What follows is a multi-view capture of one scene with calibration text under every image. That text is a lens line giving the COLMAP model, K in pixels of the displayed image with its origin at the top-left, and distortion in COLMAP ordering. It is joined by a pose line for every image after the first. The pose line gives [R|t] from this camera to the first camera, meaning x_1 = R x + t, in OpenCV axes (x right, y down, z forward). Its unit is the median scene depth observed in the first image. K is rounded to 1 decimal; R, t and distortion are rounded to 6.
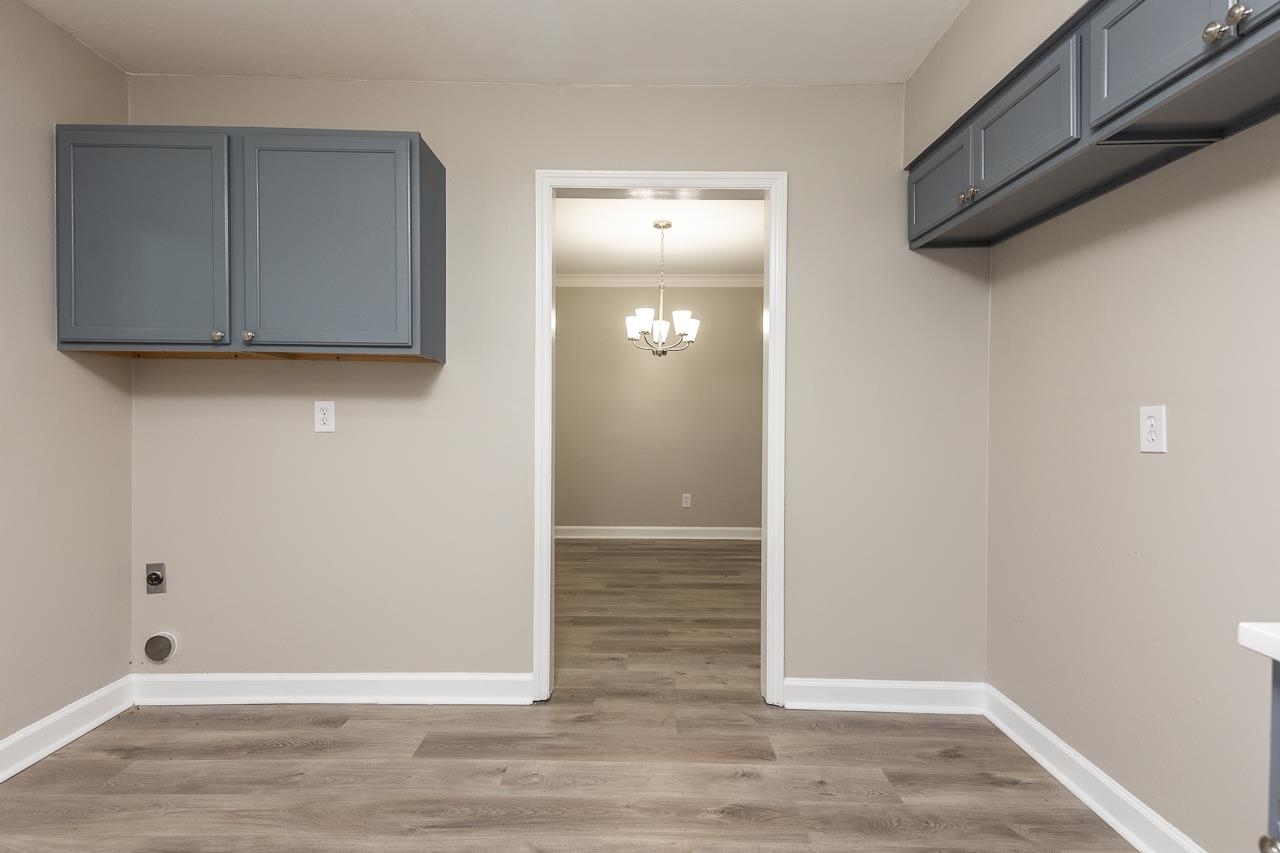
lens RADIAL K [[607.0, 0, 636.8], [0, 607.0, 422.9], [0, 0, 1]] dist [0.056977, -0.024175]
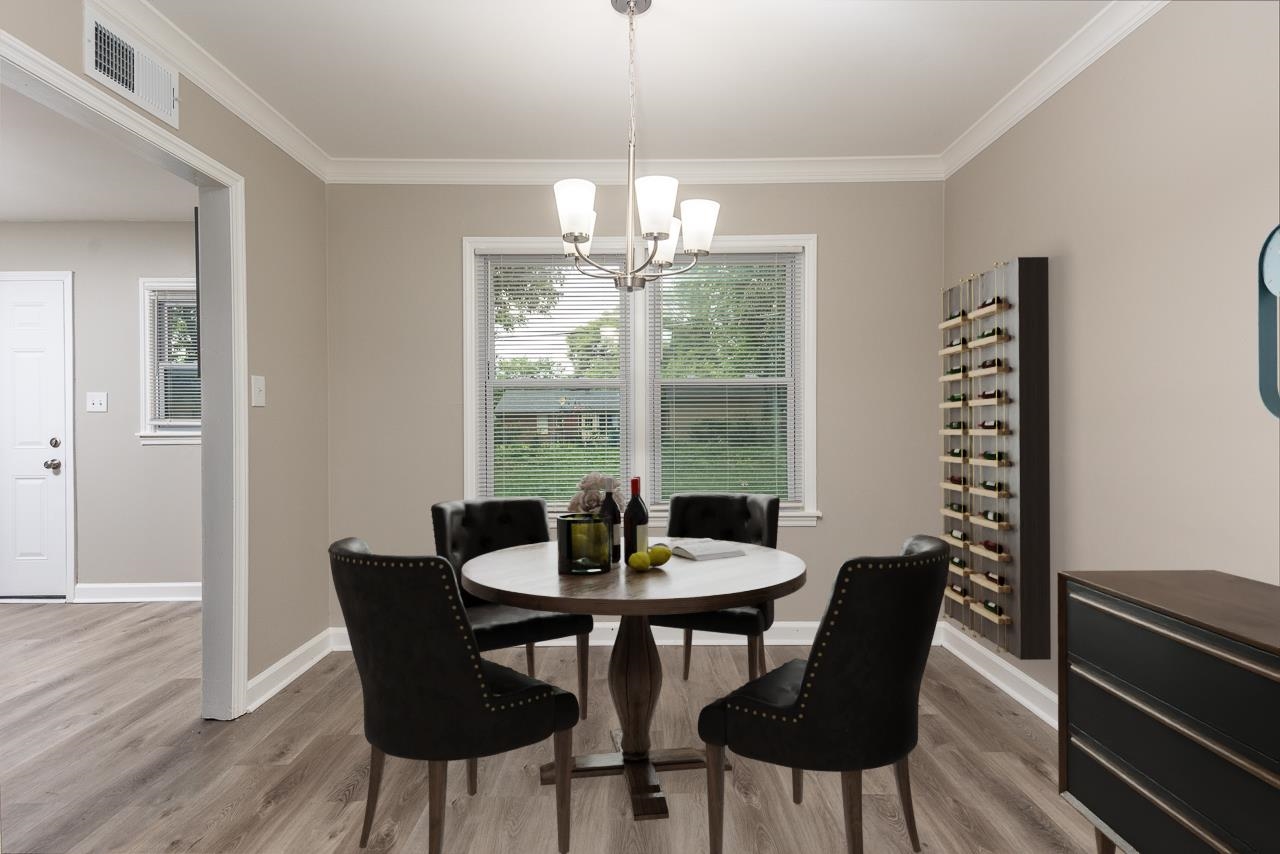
lens RADIAL K [[607.0, 0, 636.8], [0, 607.0, 423.4], [0, 0, 1]] dist [0.056977, -0.024175]
pose [[0.003640, -0.001817, -0.999992, 0.970447], [0.000150, 0.999998, -0.001816, -0.012470], [0.999993, -0.000143, 0.003641, 1.942363]]
